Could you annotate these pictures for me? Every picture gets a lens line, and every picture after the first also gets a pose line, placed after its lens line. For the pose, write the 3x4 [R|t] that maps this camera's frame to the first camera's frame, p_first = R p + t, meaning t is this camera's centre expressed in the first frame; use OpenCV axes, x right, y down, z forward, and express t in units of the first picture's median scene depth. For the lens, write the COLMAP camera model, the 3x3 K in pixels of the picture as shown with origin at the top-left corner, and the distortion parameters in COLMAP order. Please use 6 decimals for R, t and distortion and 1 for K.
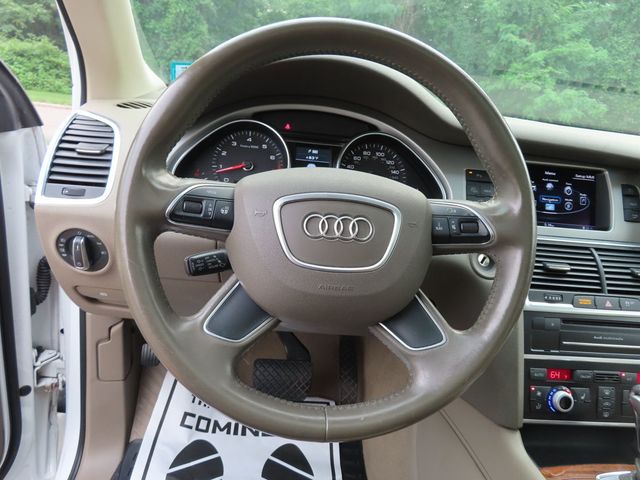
lens RADIAL K [[459.4, 0, 315.9], [0, 459.4, 242.4], [0, 0, 1]] dist [-0.011596, 0.009706]
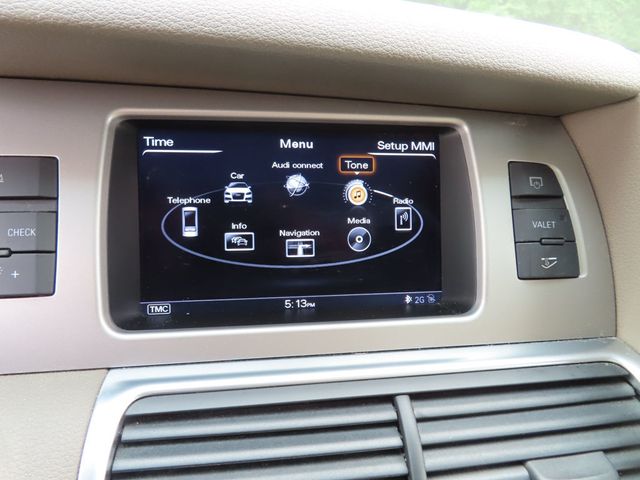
lens RADIAL K [[459.4, 0, 314.9], [0, 459.4, 245.8], [0, 0, 1]] dist [-0.011596, 0.009706]
pose [[0.995557, -0.079949, 0.049746, 0.525791], [0.074883, 0.992512, 0.096499, -0.114598], [-0.057088, -0.092345, 0.994089, 0.699094]]
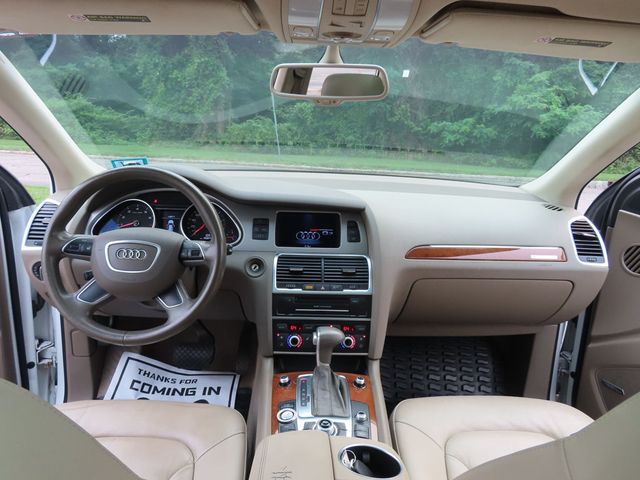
lens RADIAL K [[459.4, 0, 318.9], [0, 459.4, 239.6], [0, 0, 1]] dist [-0.011596, 0.009706]
pose [[0.996497, -0.054004, -0.063856, 0.690781], [0.049648, 0.996454, -0.067937, 0.060233], [0.067298, 0.064529, 0.995644, -0.774950]]
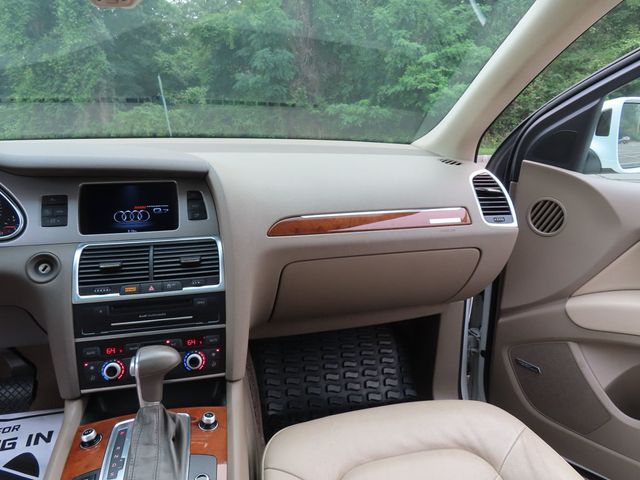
lens RADIAL K [[459.4, 0, 320.0], [0, 459.4, 239.3], [0, 0, 1]] dist [-0.011596, 0.009706]
pose [[0.982517, -0.134283, 0.128948, 0.874843], [0.138384, 0.990103, -0.023347, 0.086352], [-0.124537, 0.040783, 0.991376, -0.297124]]
